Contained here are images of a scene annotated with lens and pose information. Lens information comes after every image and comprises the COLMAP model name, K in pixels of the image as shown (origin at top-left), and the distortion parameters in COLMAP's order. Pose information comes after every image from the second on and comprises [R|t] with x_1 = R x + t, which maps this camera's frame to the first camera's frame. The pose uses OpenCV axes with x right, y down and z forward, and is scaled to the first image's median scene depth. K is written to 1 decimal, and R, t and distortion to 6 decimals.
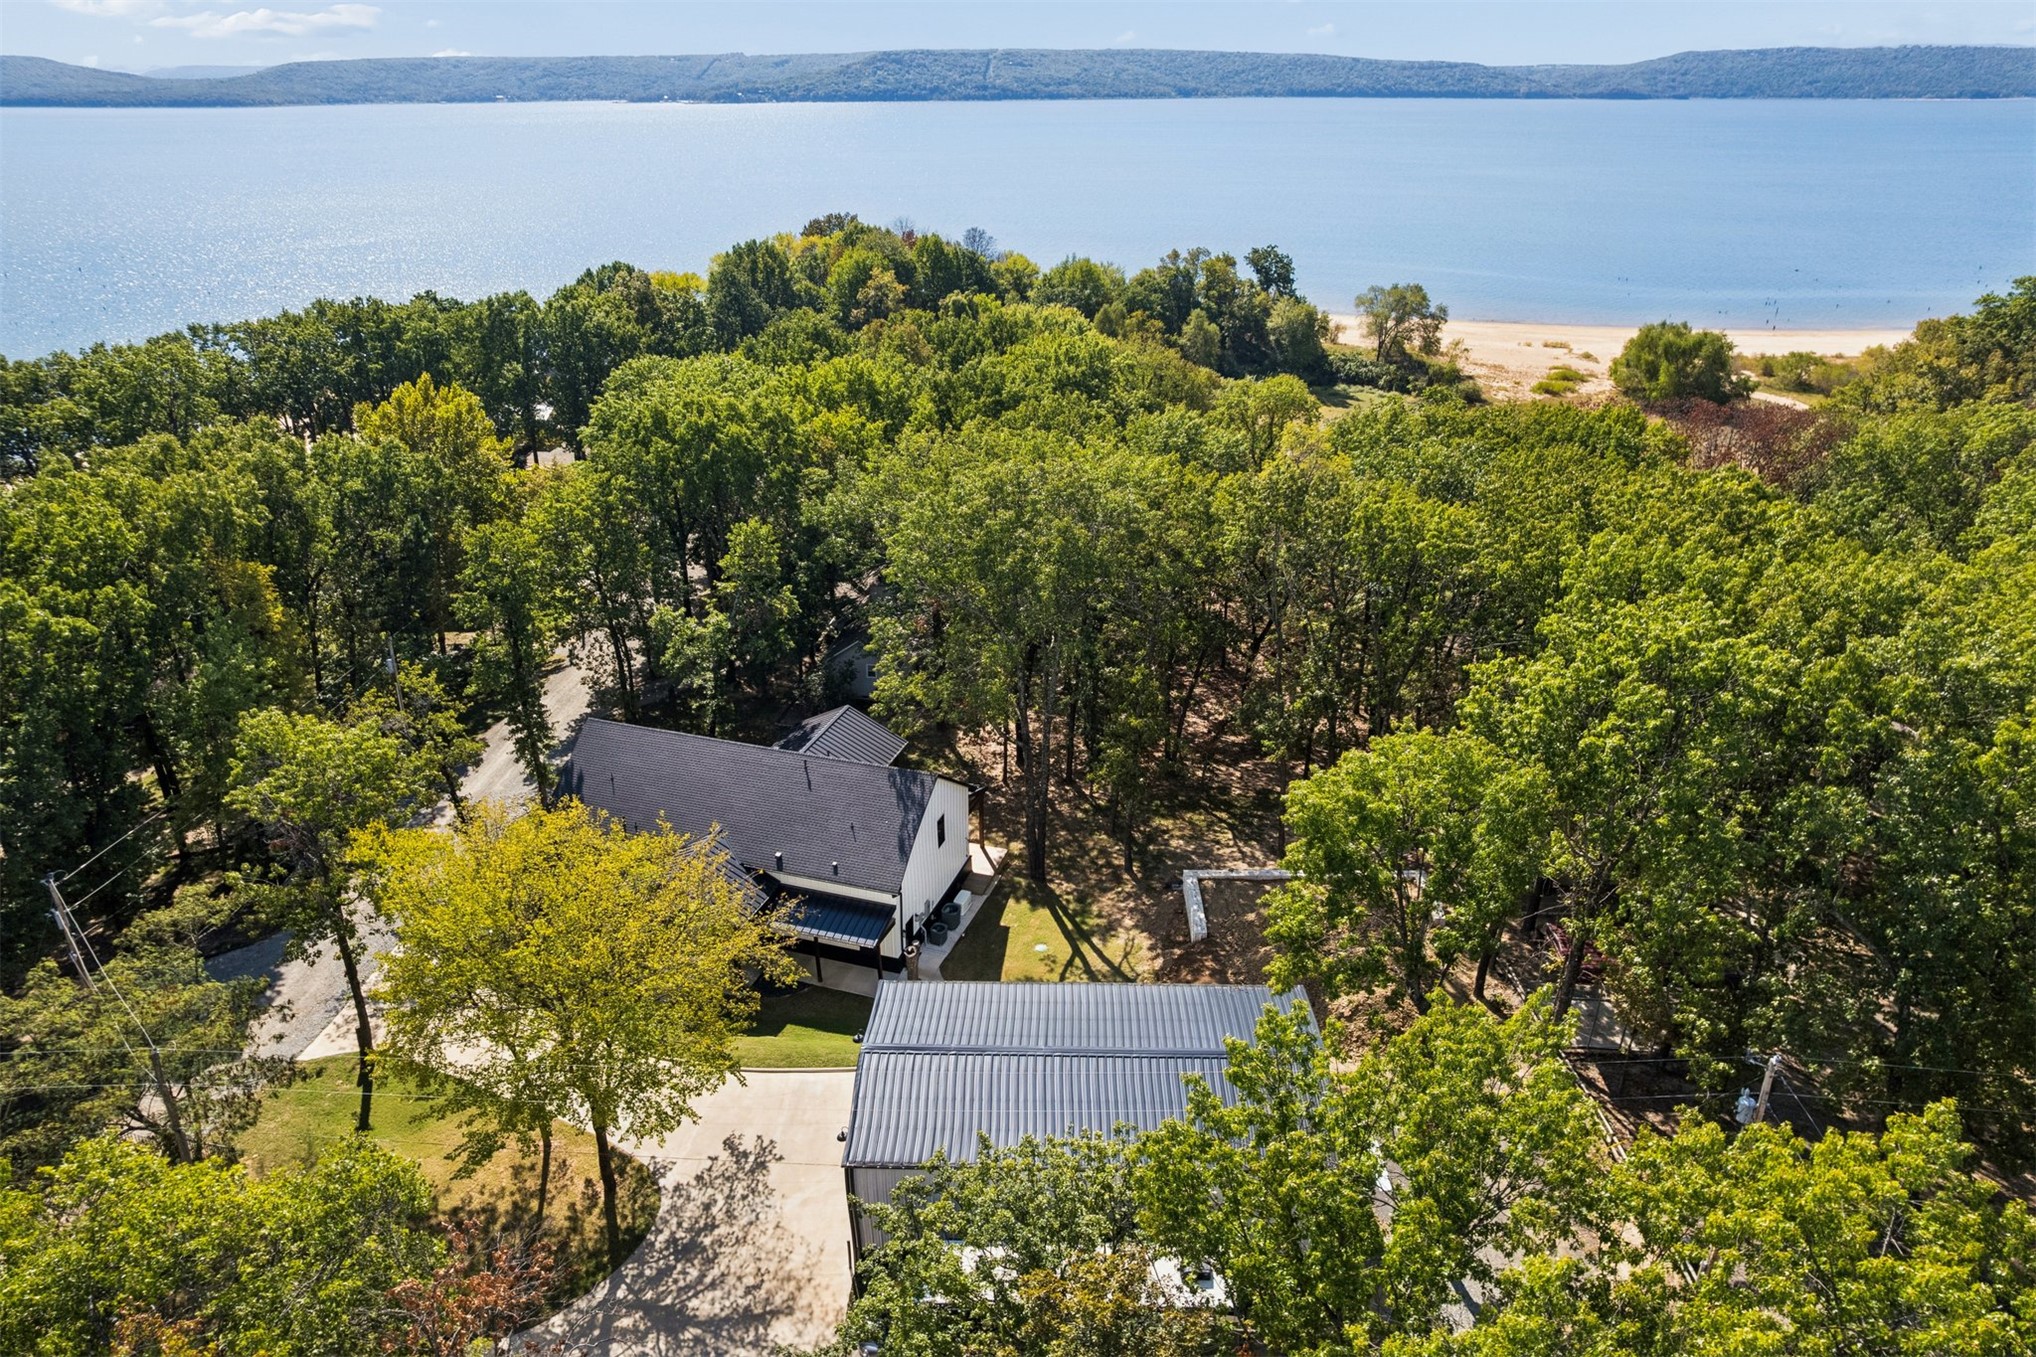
lens RADIAL K [[1342.4, 0, 1039.3], [0, 1342.4, 679.2], [0, 0, 1]] dist [-0.090376, 0.090492]
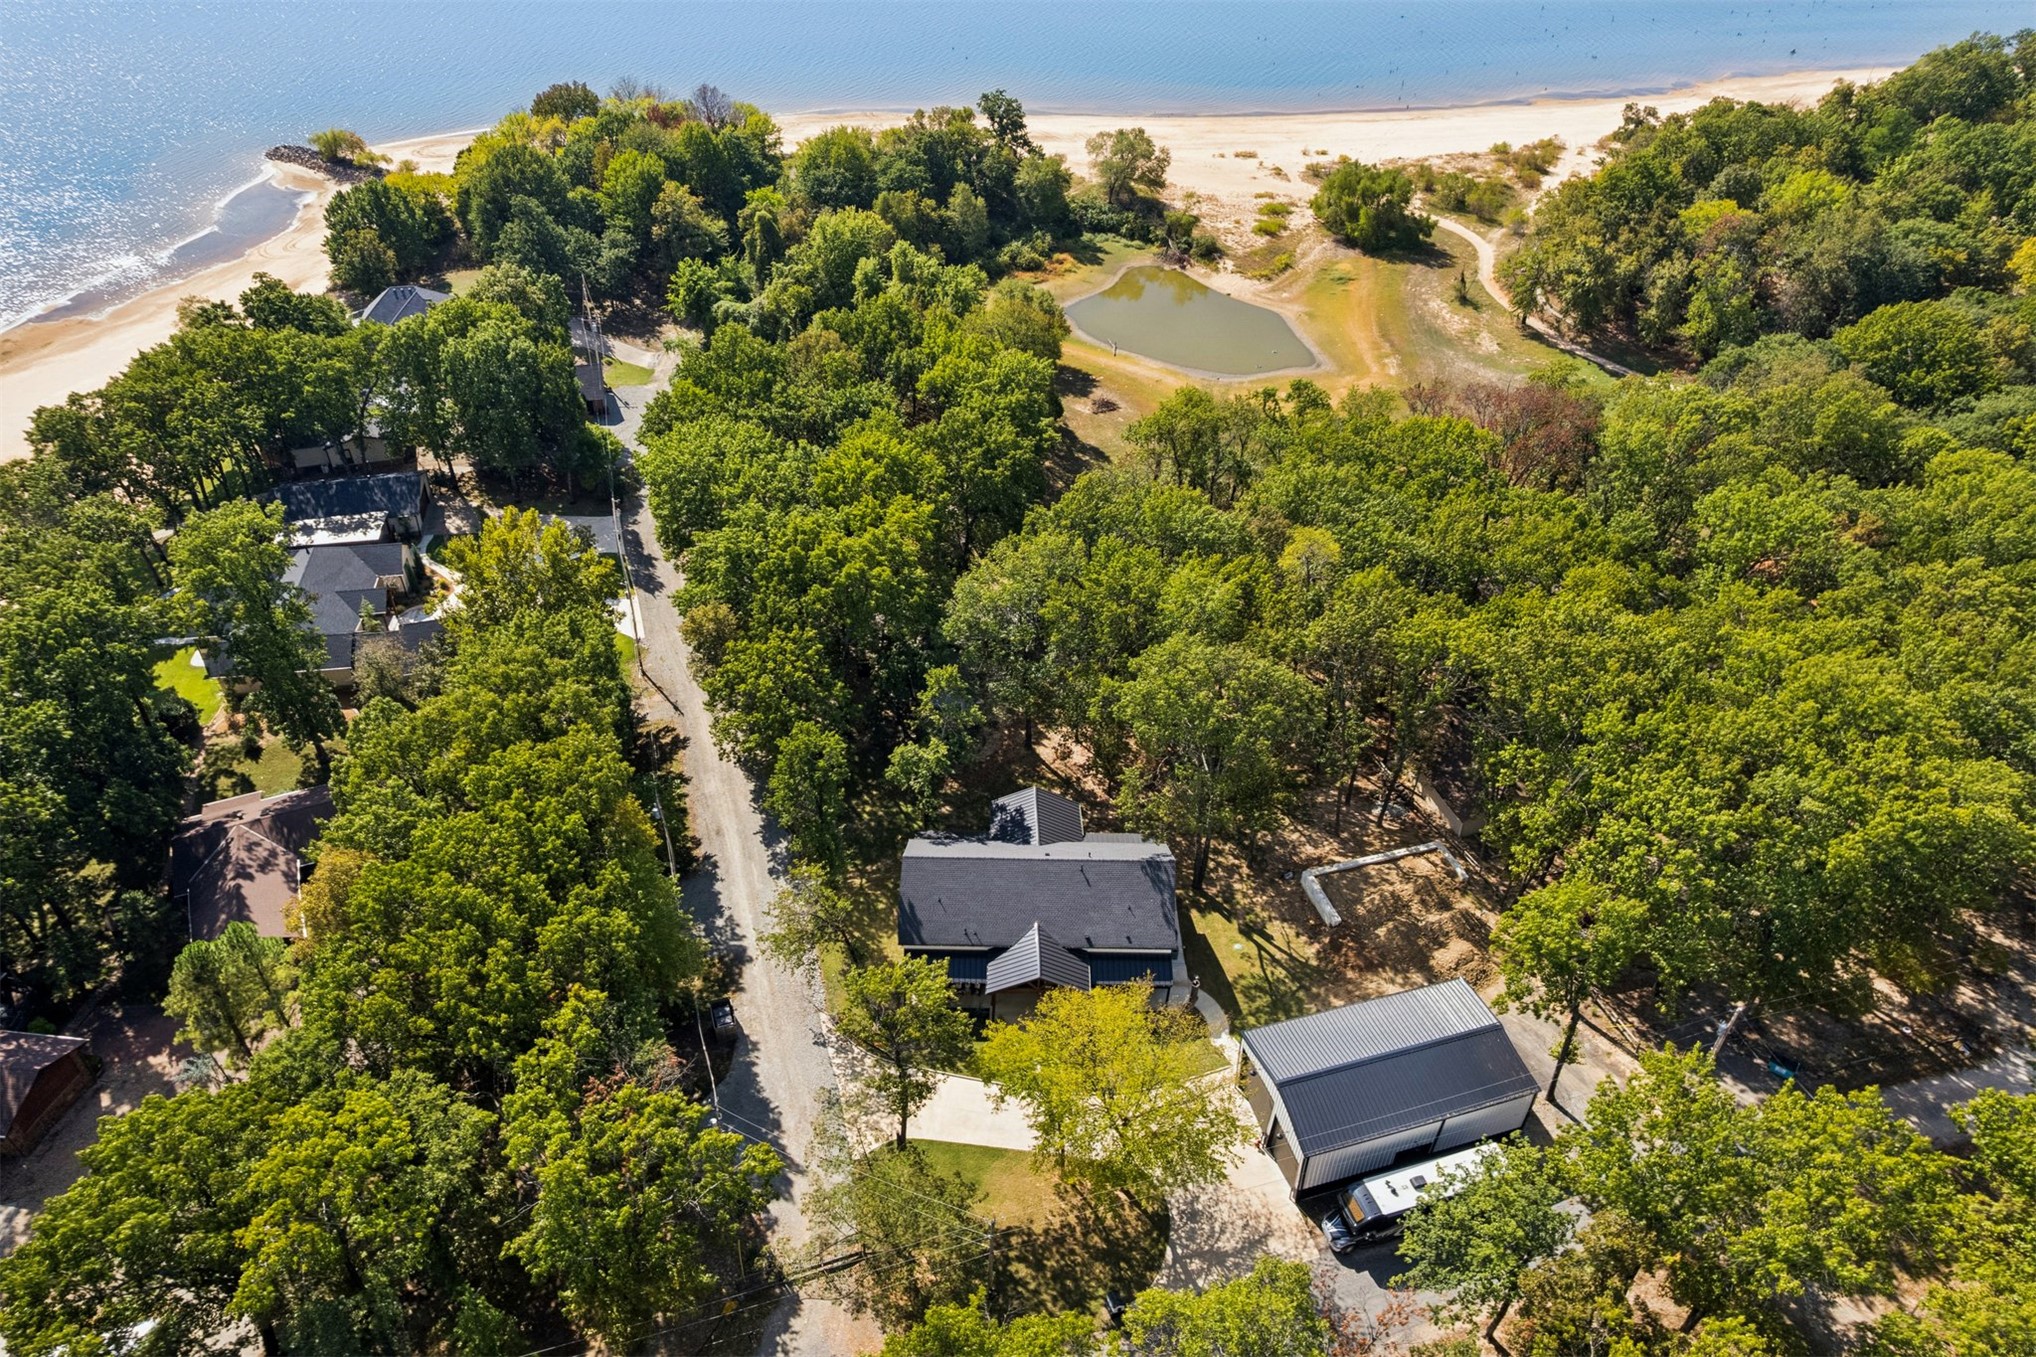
lens RADIAL K [[1345.8, 0, 1035.0], [0, 1345.8, 673.0], [0, 0, 1]] dist [-0.045459, 0.001627]
pose [[0.951535, -0.166923, 0.258299, -0.473940], [0.105043, 0.965775, 0.237160, -0.415936], [-0.289047, -0.198533, 0.936502, -0.269740]]
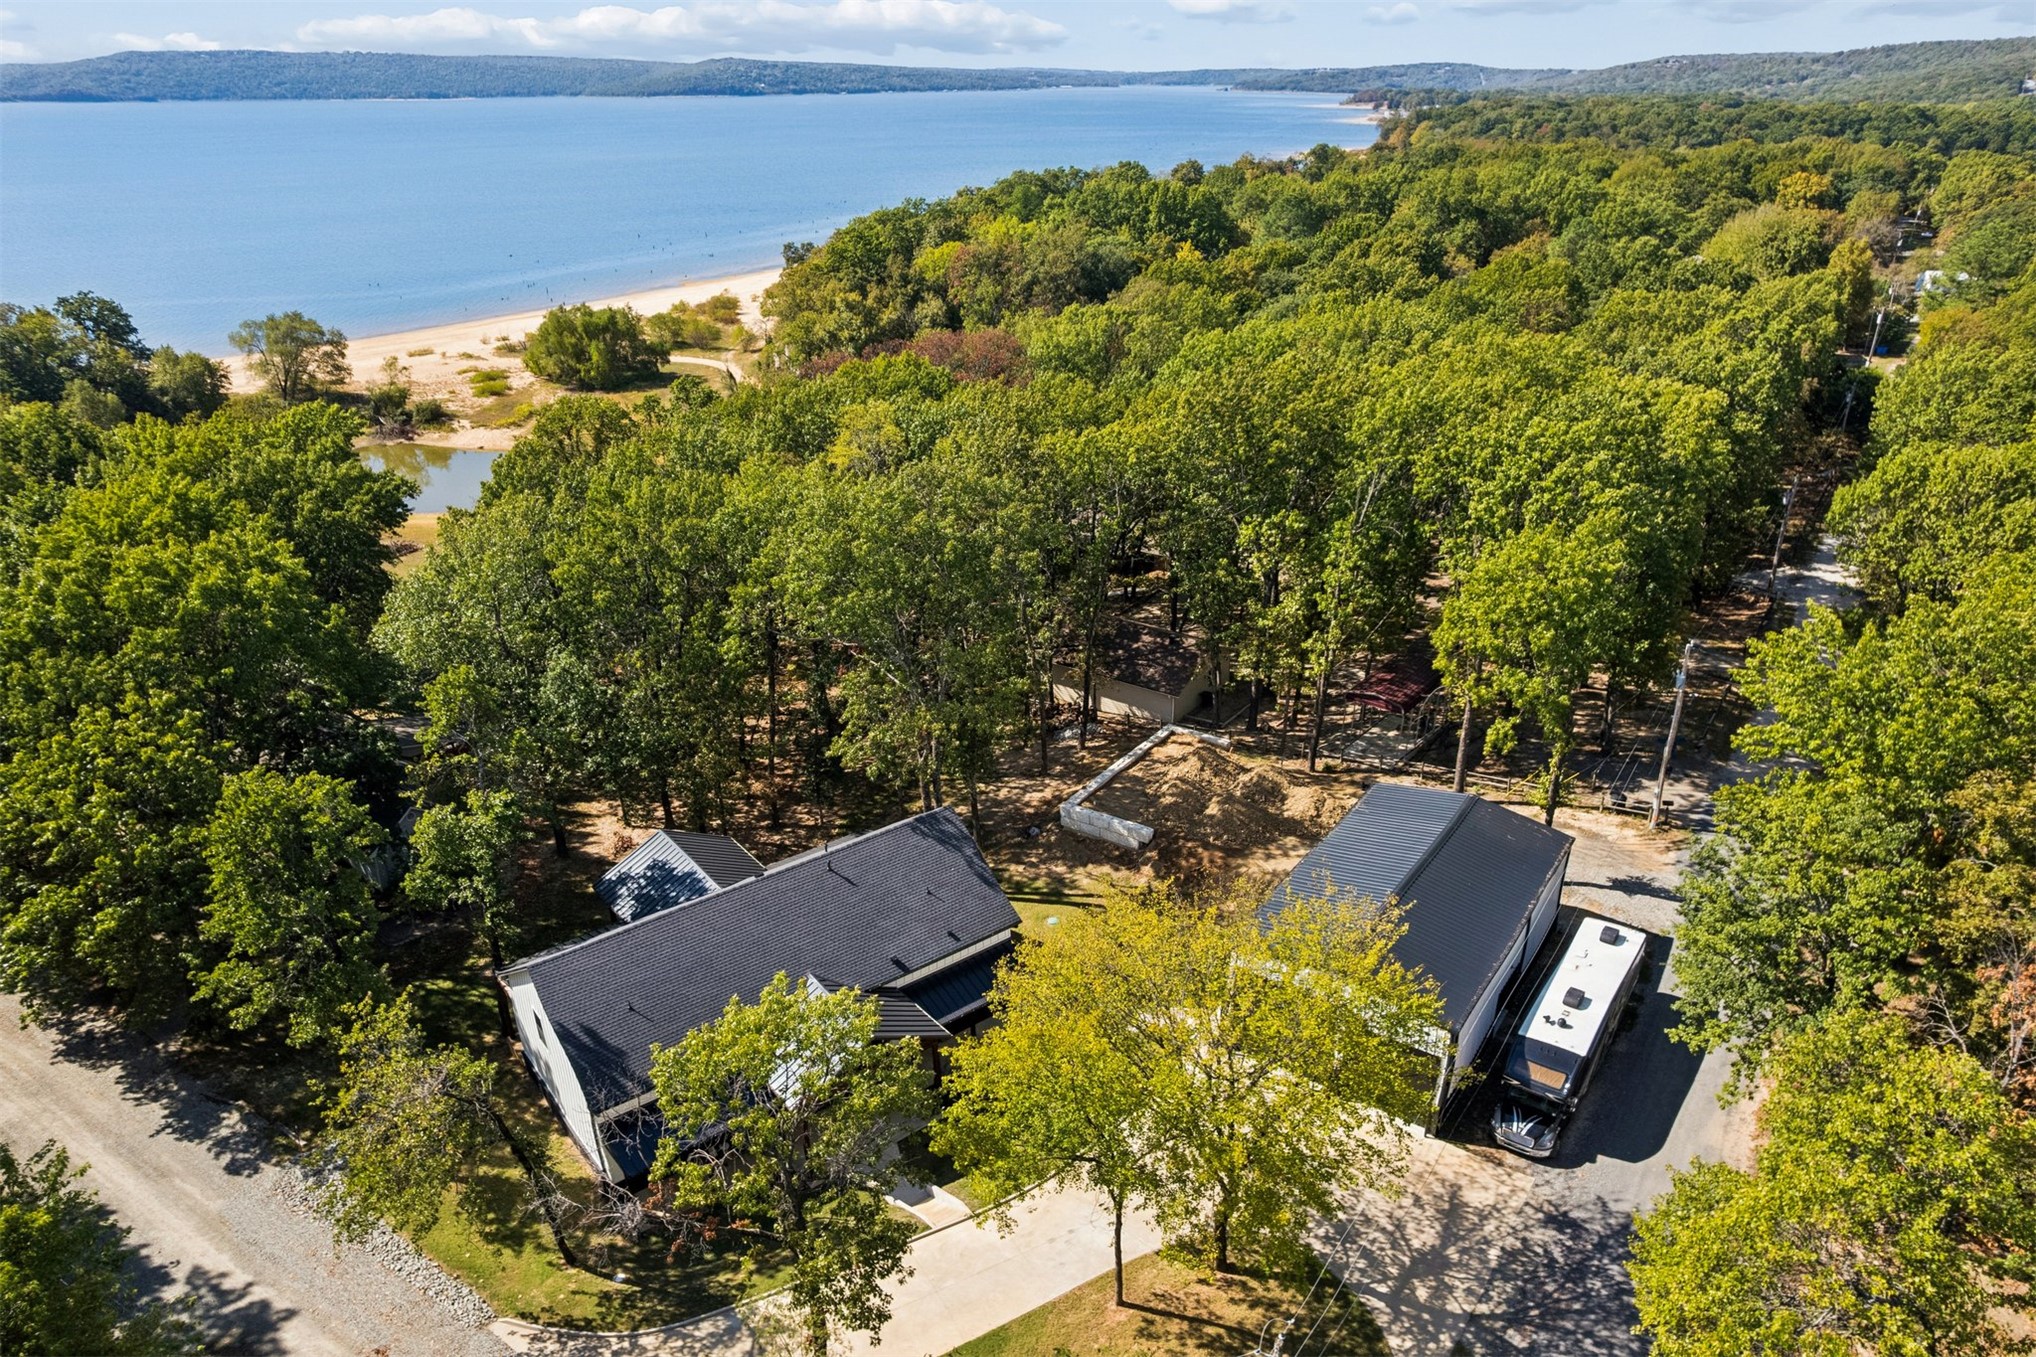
lens RADIAL K [[1326.5, 0, 1029.7], [0, 1326.5, 686.3], [0, 0, 1]] dist [-0.081242, 0.076899]
pose [[0.560716, -0.352223, 0.749358, -0.591636], [0.346471, 0.921779, 0.174016, -0.124418], [-0.752035, 0.162057, 0.638891, 0.278584]]
